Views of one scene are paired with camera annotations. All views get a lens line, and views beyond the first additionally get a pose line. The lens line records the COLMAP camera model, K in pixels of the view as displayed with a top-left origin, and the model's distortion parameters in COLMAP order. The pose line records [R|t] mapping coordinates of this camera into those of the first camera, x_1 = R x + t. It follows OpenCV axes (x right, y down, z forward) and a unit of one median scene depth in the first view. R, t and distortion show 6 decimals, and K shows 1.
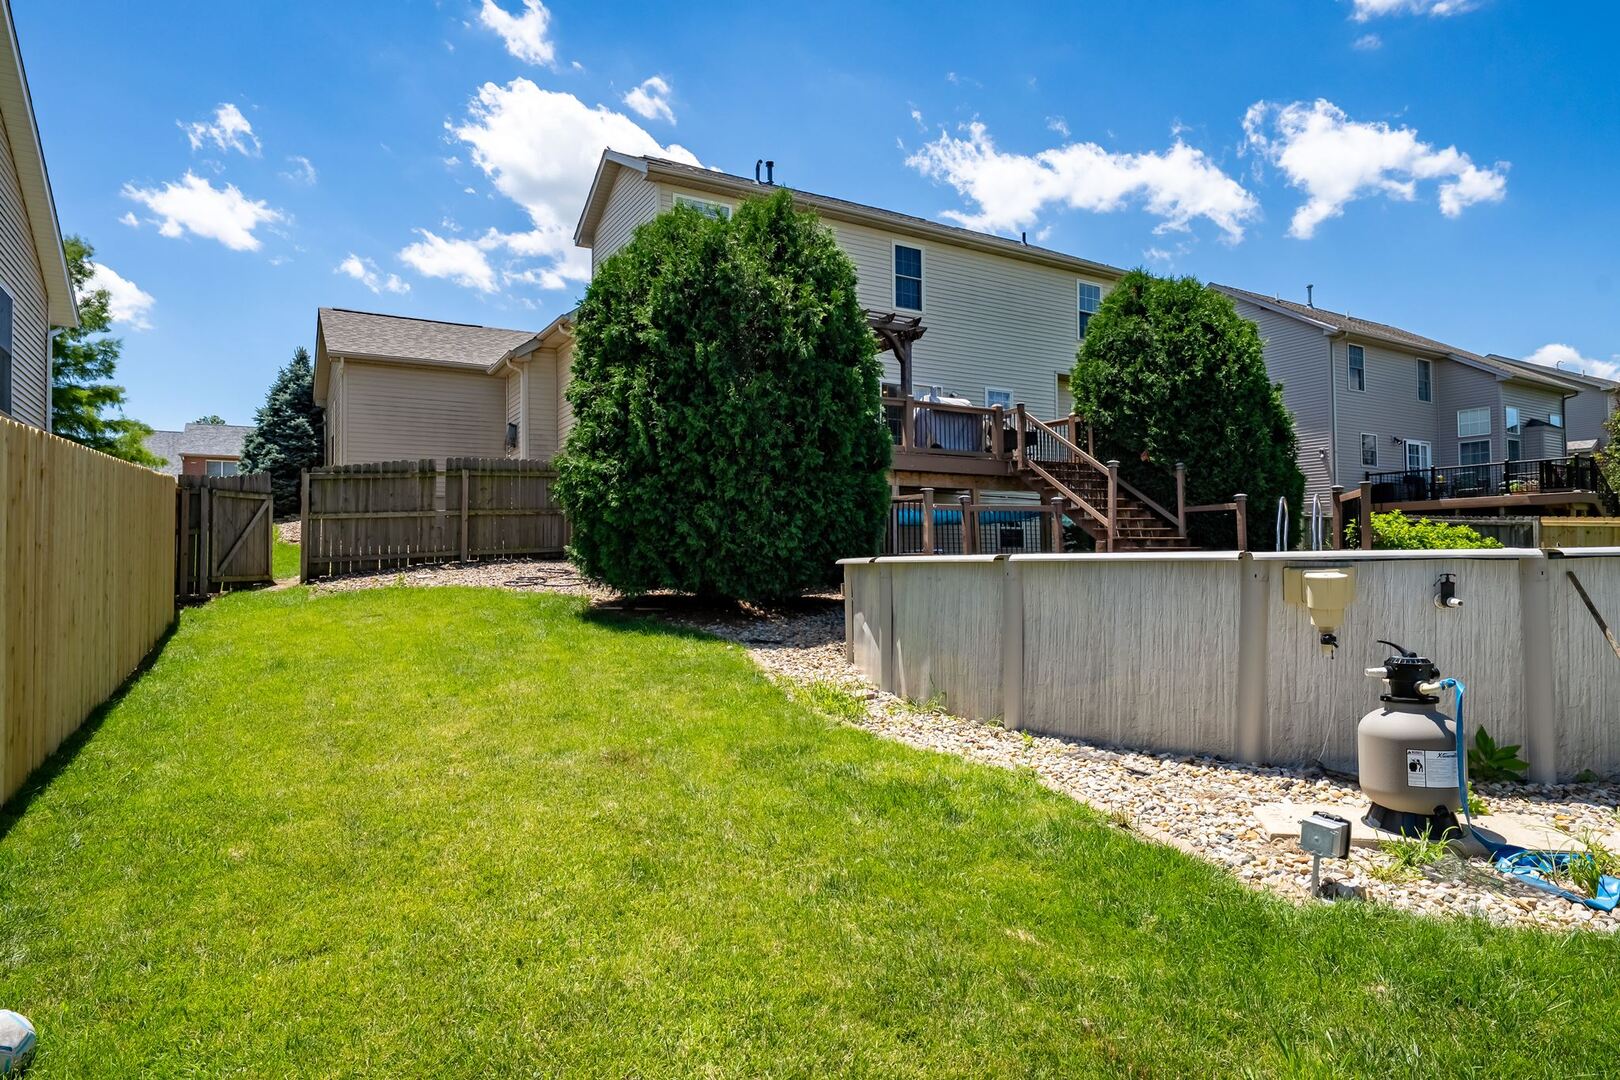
lens RADIAL K [[908.6, 0, 804.9], [0, 908.6, 546.0], [0, 0, 1]] dist [-0.001930, -0.000317]
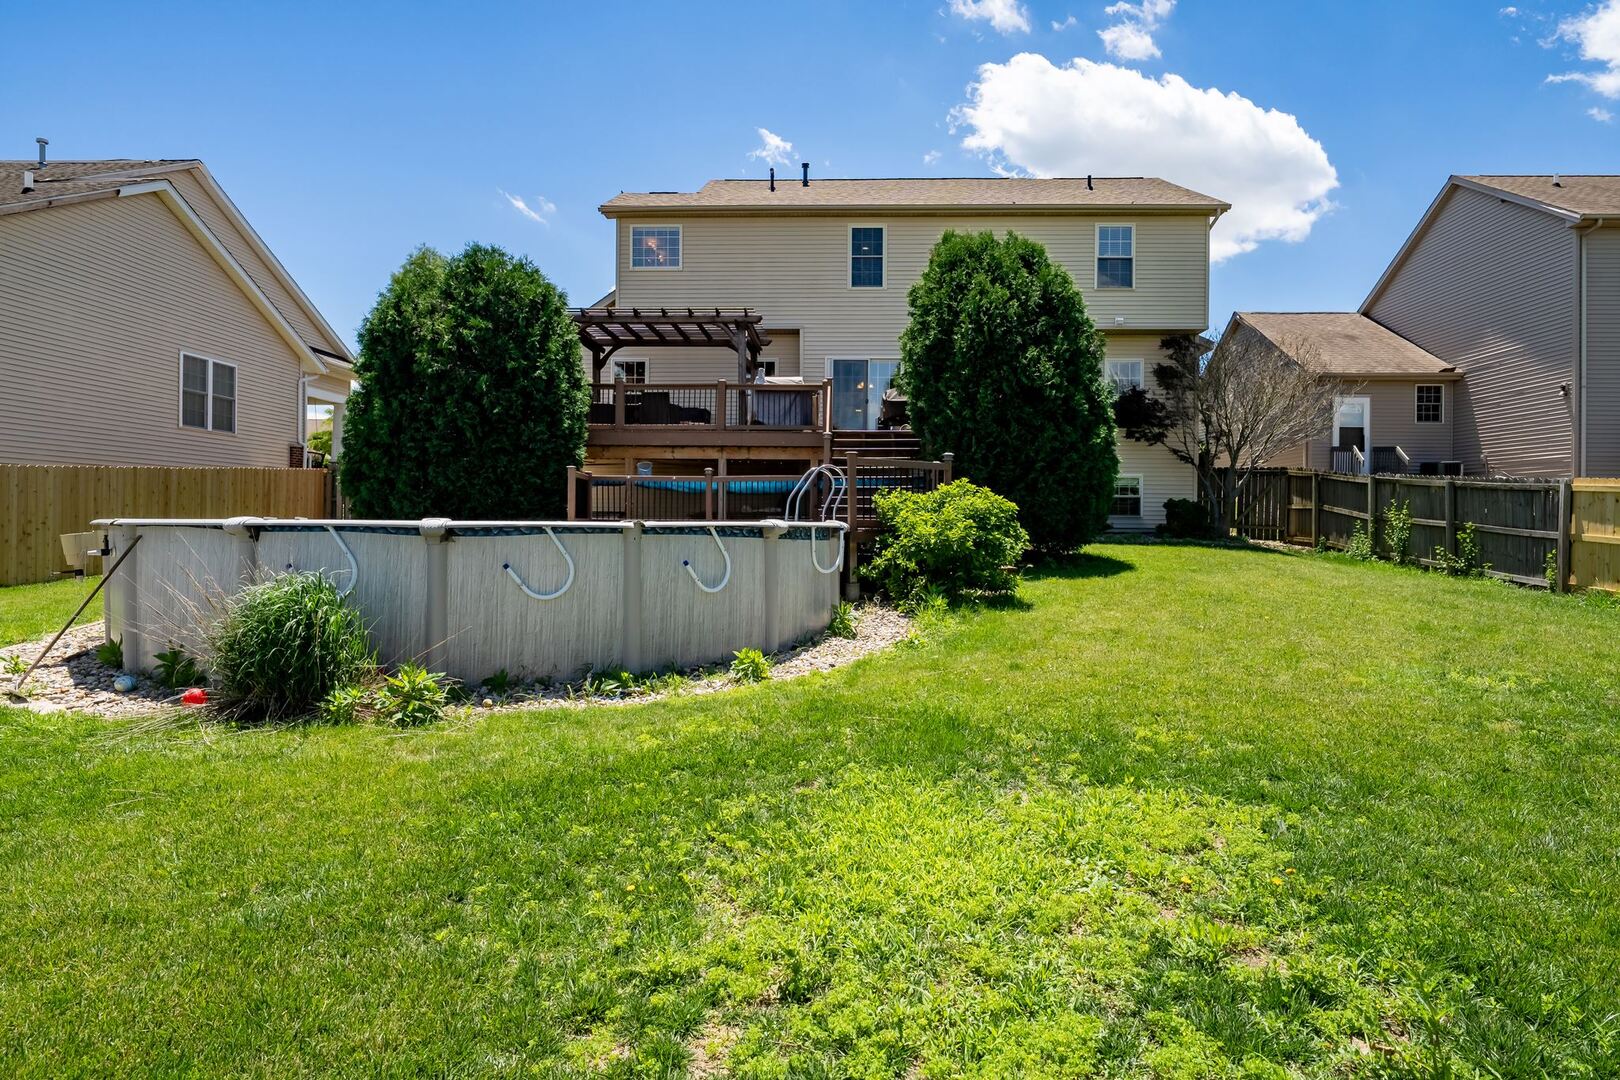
lens RADIAL K [[908.6, 0, 815.5], [0, 908.6, 530.7], [0, 0, 1]] dist [-0.001930, -0.000317]
pose [[0.841305, 0.019927, -0.540193, 0.632122], [-0.005981, 0.999602, 0.027559, -0.007135], [0.540527, -0.019955, 0.841090, 0.076144]]
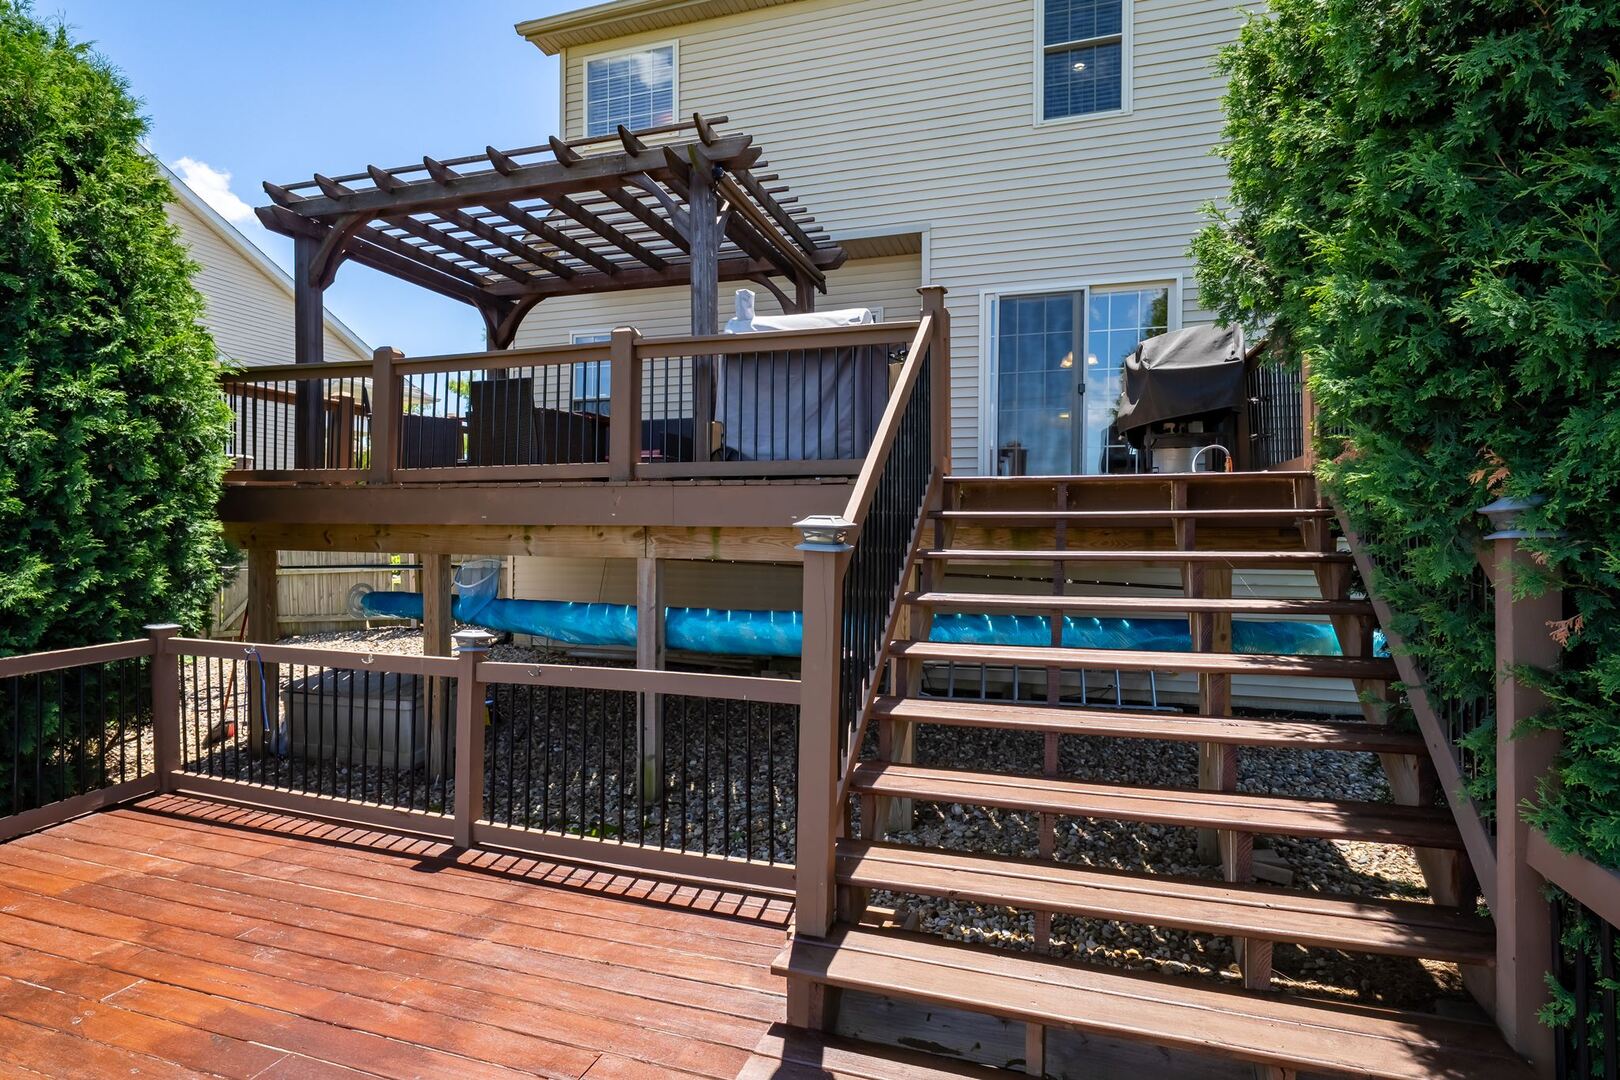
lens RADIAL K [[814.8, 0, 810.0], [0, 814.8, 544.8], [0, 0, 1]] dist [-0.014998, 0.001635]
pose [[0.667111, 0.029626, -0.744369, 0.321561], [0.000292, 0.999198, 0.040030, -0.067913], [0.744959, -0.026922, 0.666567, 0.629240]]
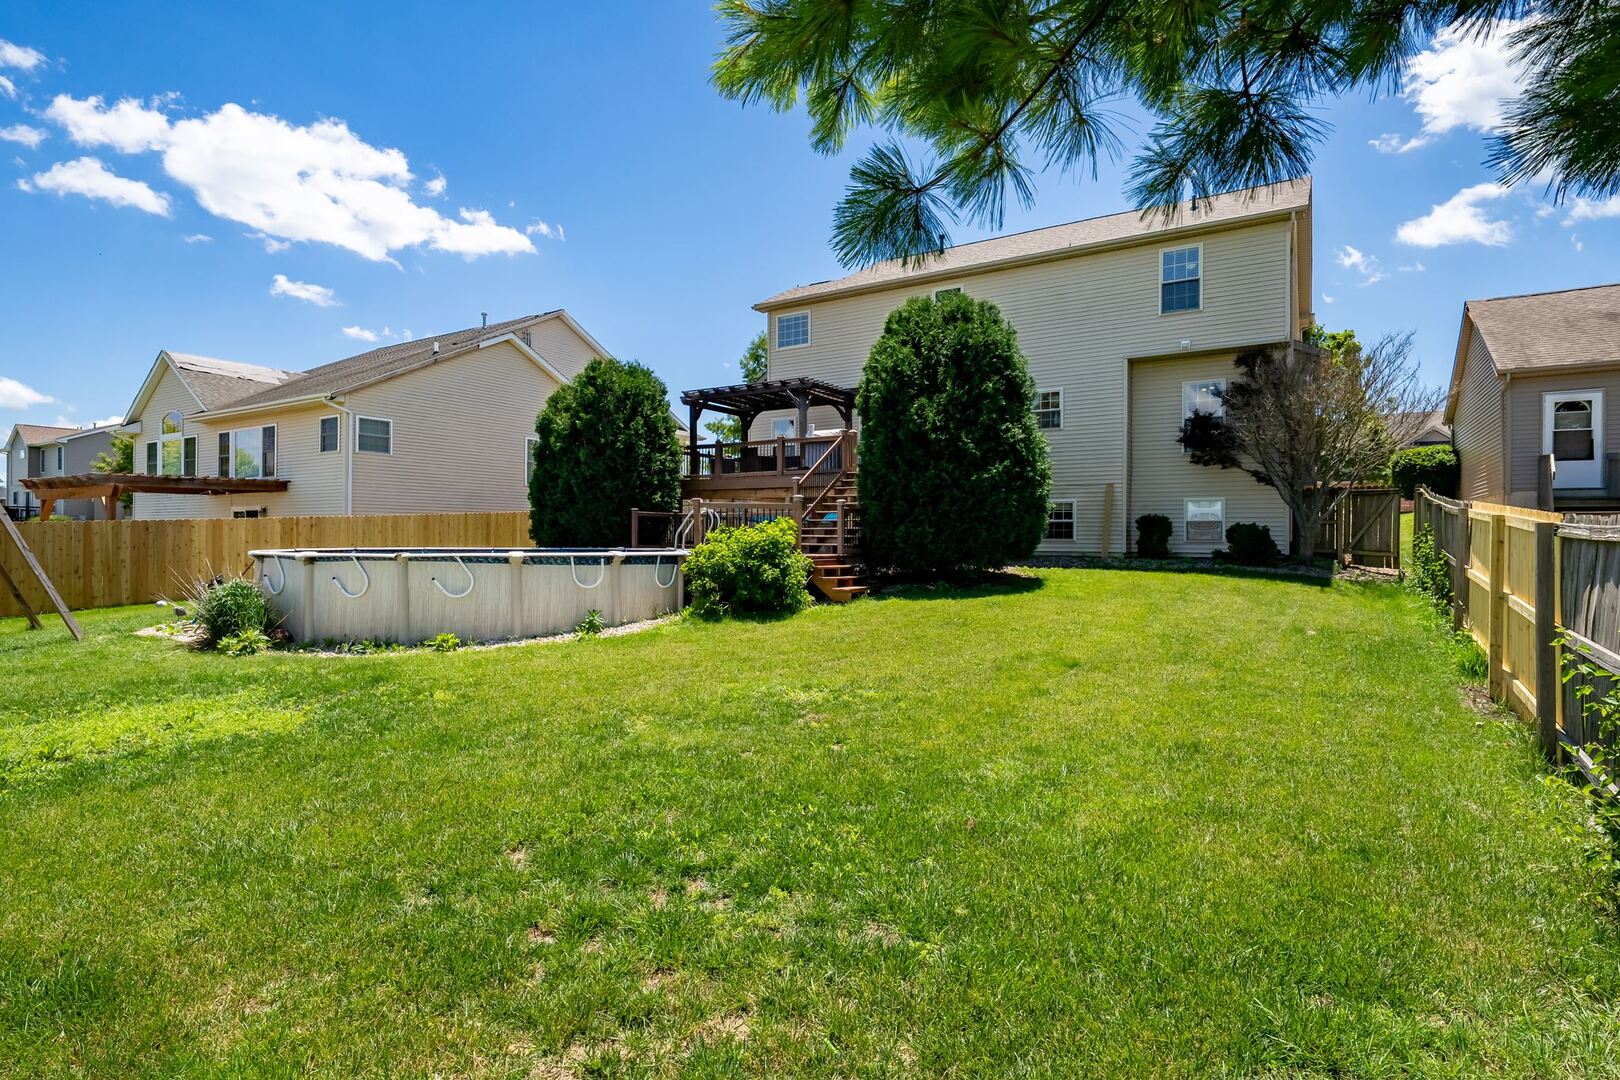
lens RADIAL K [[814.8, 0, 808.4], [0, 814.8, 537.6], [0, 0, 1]] dist [-0.014998, 0.001635]
pose [[0.449146, 0.011730, -0.893381, 0.985746], [0.005508, 0.999858, 0.015898, -0.018196], [0.893442, -0.012061, 0.449018, 0.345032]]
